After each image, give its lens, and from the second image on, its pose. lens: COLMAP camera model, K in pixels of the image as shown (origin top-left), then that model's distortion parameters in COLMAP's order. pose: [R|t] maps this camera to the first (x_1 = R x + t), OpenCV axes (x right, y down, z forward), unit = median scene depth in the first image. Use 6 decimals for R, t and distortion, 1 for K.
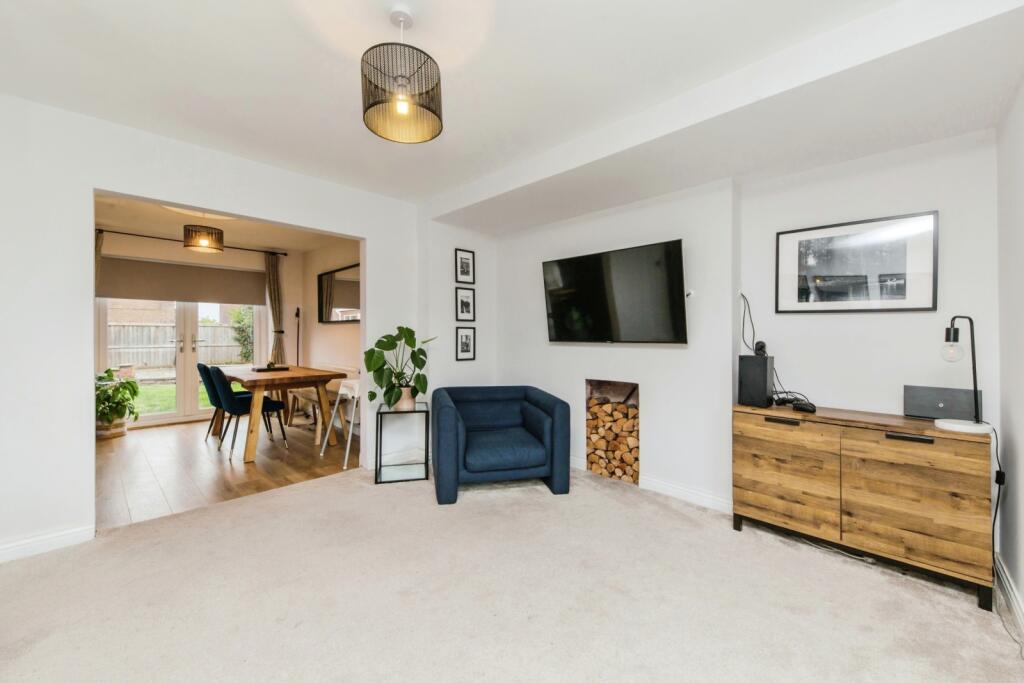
lens RADIAL K [[416.0, 0, 531.4], [0, 416.0, 336.0], [0, 0, 1]] dist [0.016286, 0.000167]
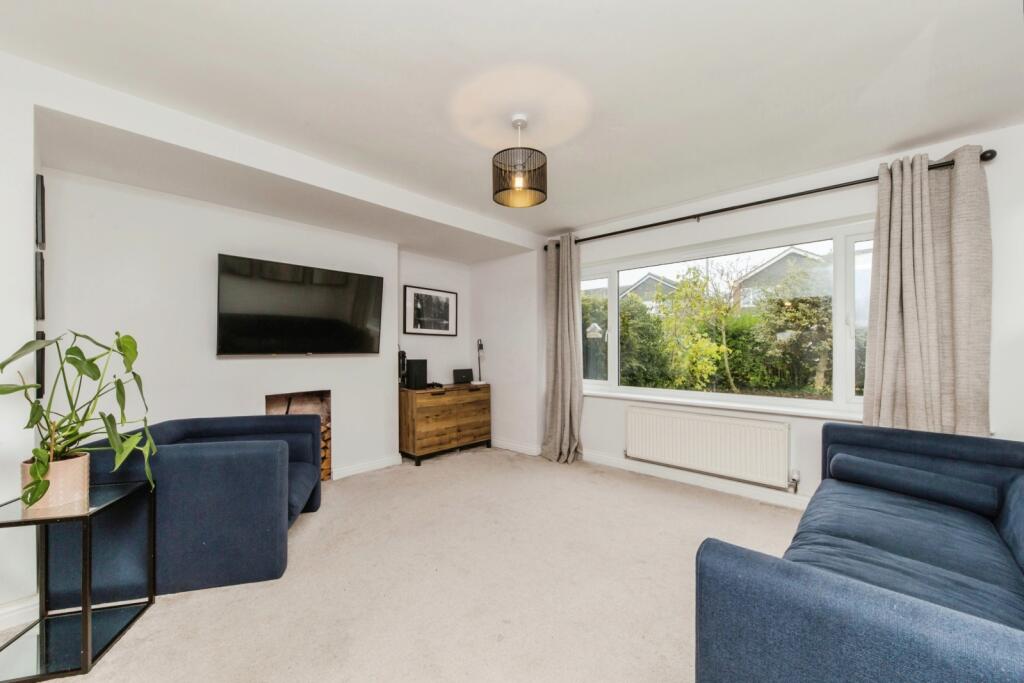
lens RADIAL K [[402.0, 0, 511.0], [0, 402.0, 346.4], [0, 0, 1]] dist [0.017530, -0.000331]
pose [[-0.033836, 0.000549, 0.999427, -1.166922], [0.007517, 0.999972, -0.000295, -0.001033], [-0.999399, 0.007503, -0.033840, 0.736413]]
